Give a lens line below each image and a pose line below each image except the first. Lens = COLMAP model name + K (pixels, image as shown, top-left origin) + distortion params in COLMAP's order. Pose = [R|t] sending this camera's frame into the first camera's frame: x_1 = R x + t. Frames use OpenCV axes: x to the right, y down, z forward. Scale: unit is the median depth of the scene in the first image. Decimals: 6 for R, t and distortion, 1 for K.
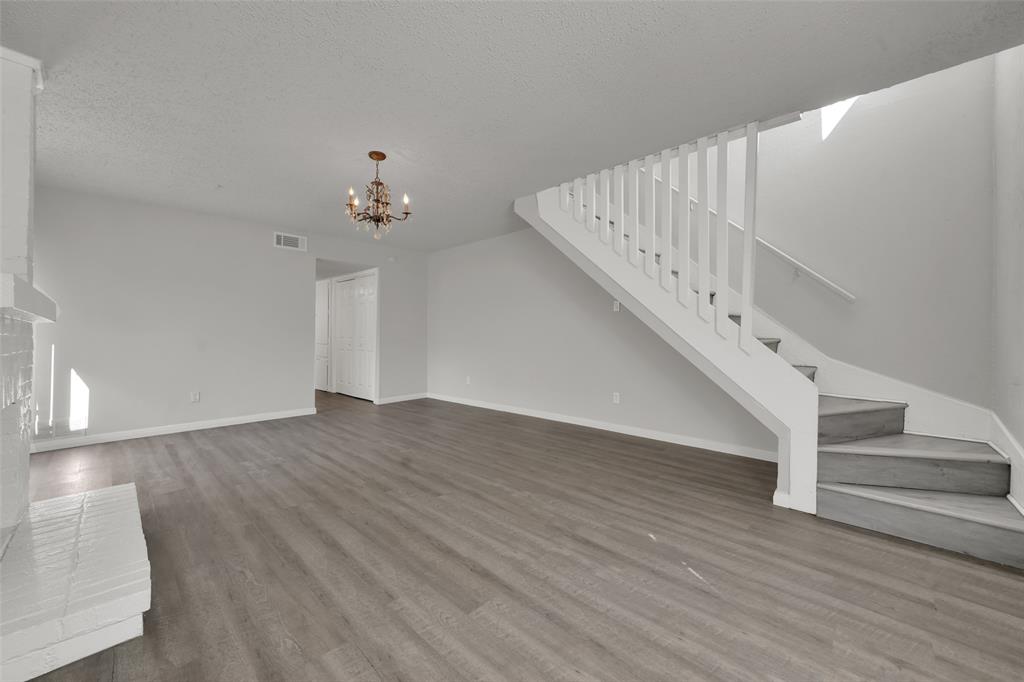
lens RADIAL K [[396.2, 0, 514.8], [0, 396.2, 338.2], [0, 0, 1]] dist [0.001740, 0.000070]
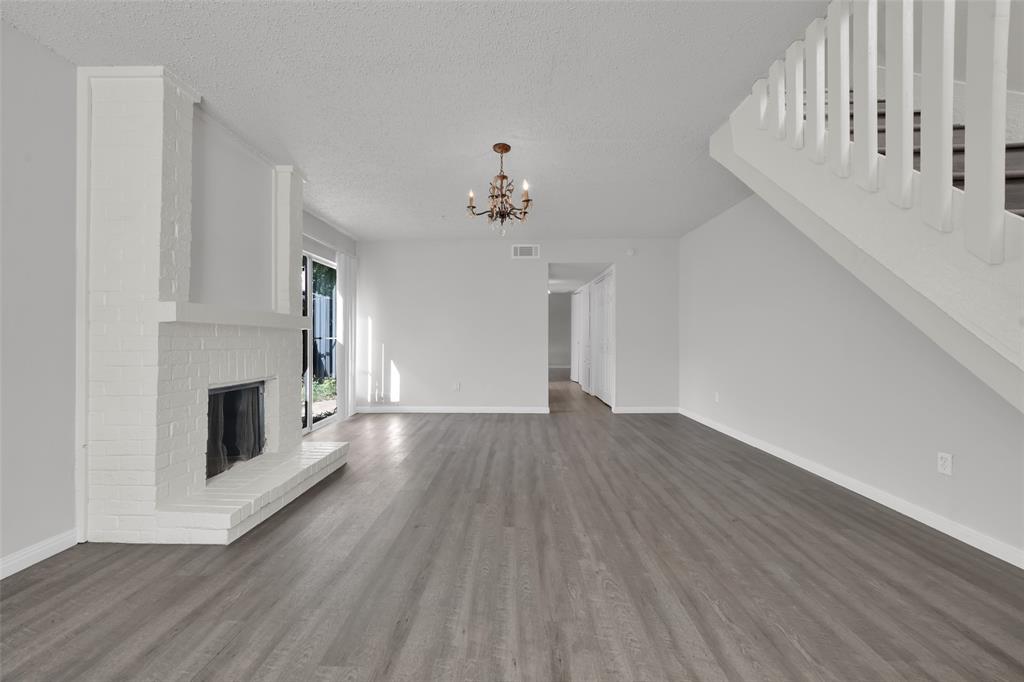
lens RADIAL K [[411.7, 0, 501.8], [0, 411.7, 338.8], [0, 0, 1]] dist [0.006415, -0.000514]
pose [[0.662759, -0.000356, -0.748833, 0.398929], [-0.004429, 0.999981, -0.004396, 0.001225], [0.748820, 0.006230, 0.662744, 0.351393]]
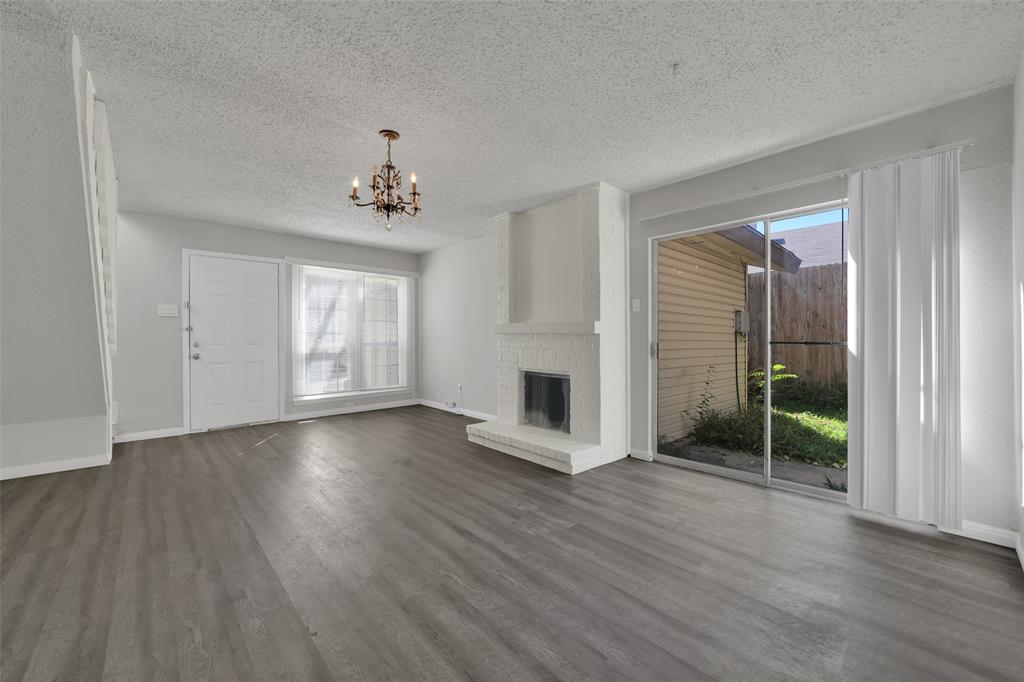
lens RADIAL K [[411.7, 0, 506.8], [0, 411.7, 338.2], [0, 0, 1]] dist [0.006415, -0.000514]
pose [[-0.995985, 0.002616, 0.089487, -0.707598], [0.002490, 0.999996, -0.001515, -0.012337], [-0.089491, -0.001286, -0.995987, 1.918413]]
